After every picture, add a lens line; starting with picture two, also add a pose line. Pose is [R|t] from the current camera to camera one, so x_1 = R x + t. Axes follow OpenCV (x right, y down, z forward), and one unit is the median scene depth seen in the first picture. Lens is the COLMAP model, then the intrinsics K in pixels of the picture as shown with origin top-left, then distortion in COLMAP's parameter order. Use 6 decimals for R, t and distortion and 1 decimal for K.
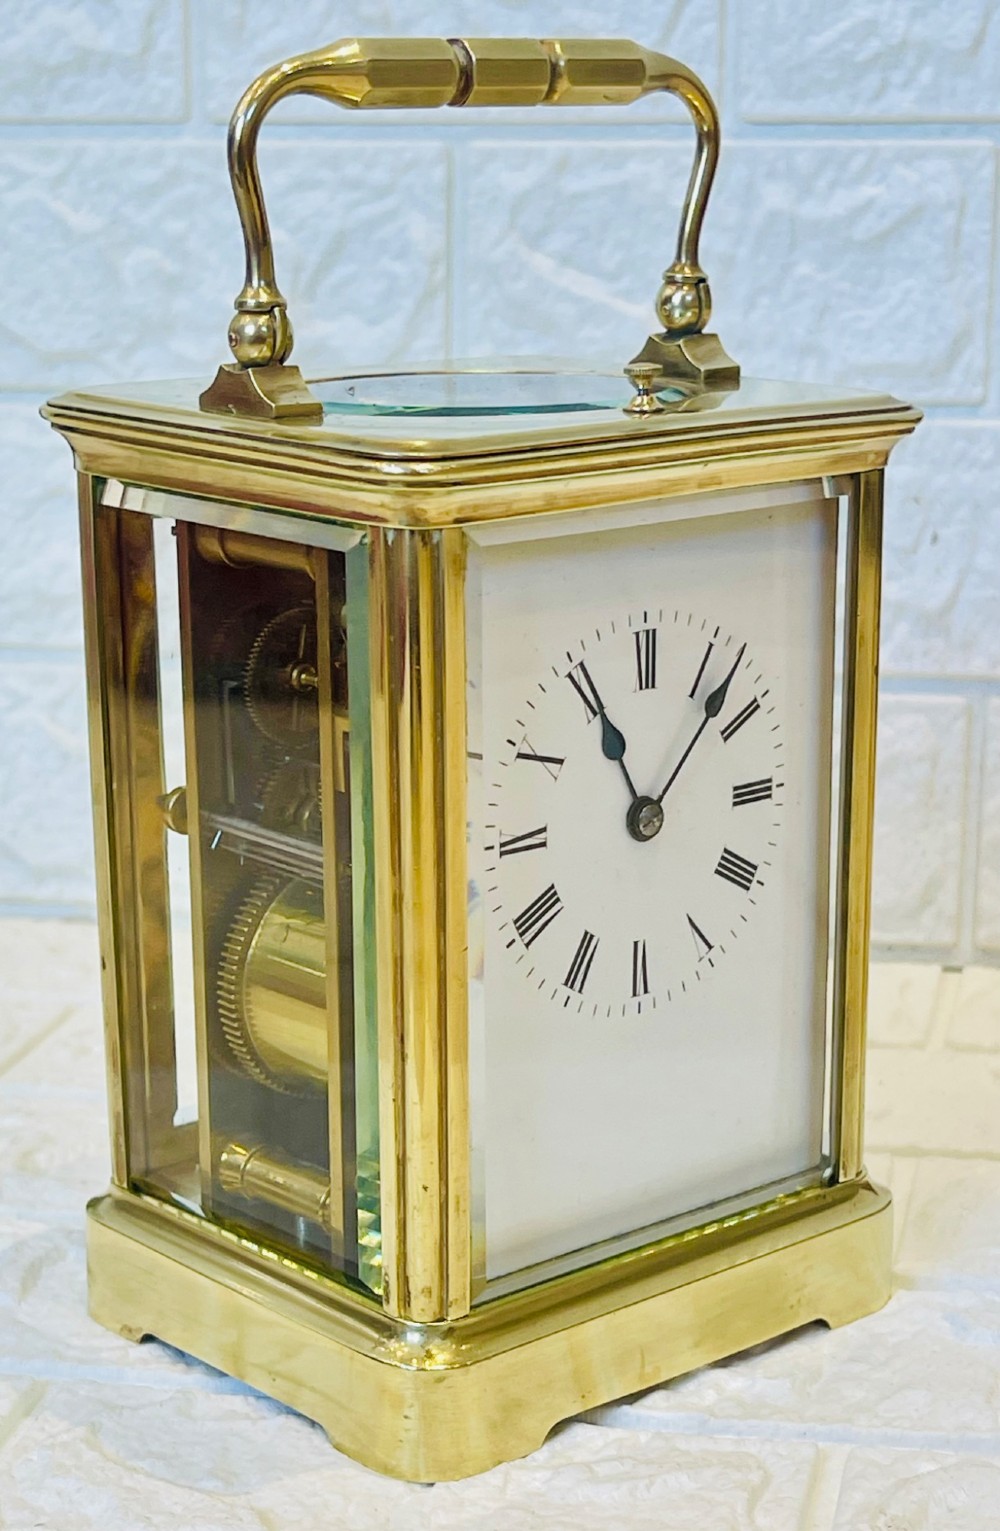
lens RADIAL K [[2996.1, 0, 558.8], [0, 2996.1, 866.6], [0, 0, 1]] dist [0.040606, 0.000000]
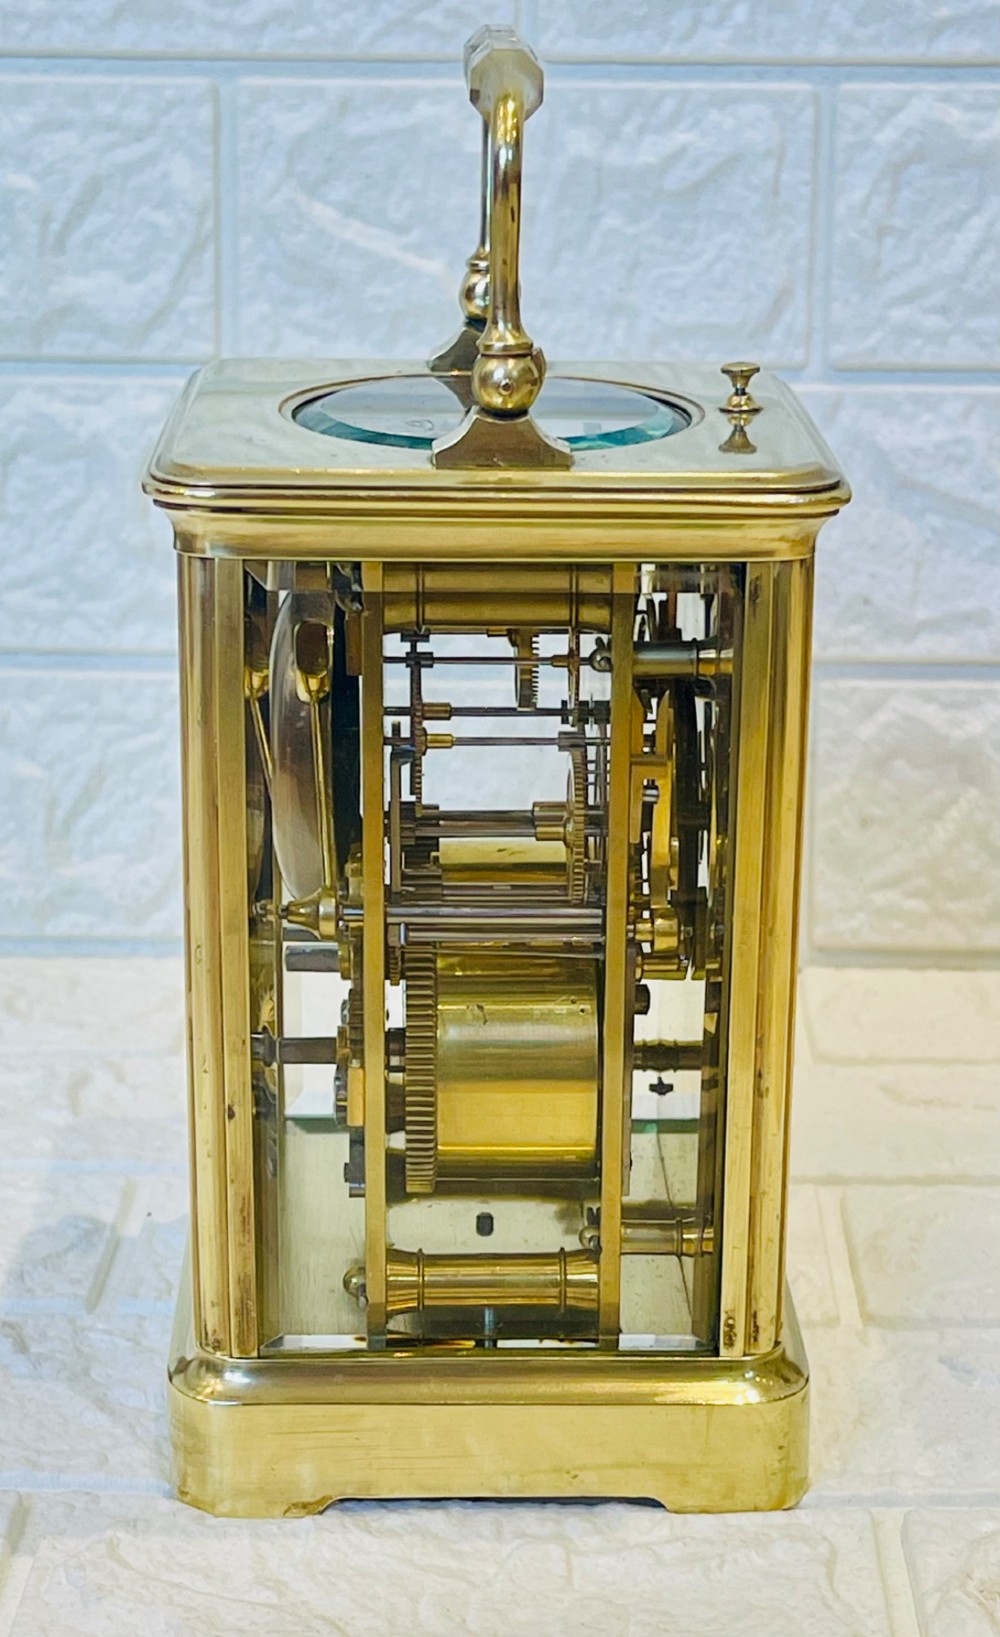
lens RADIAL K [[3383.6, 0, 502.7], [0, 3383.6, 913.0], [0, 0, 1]] dist [0.041293, 0.000000]
pose [[0.985017, -0.037953, 0.168231, -0.137327], [0.031038, 0.998569, 0.043543, -0.033267], [-0.169643, -0.037669, 0.984785, -0.031831]]
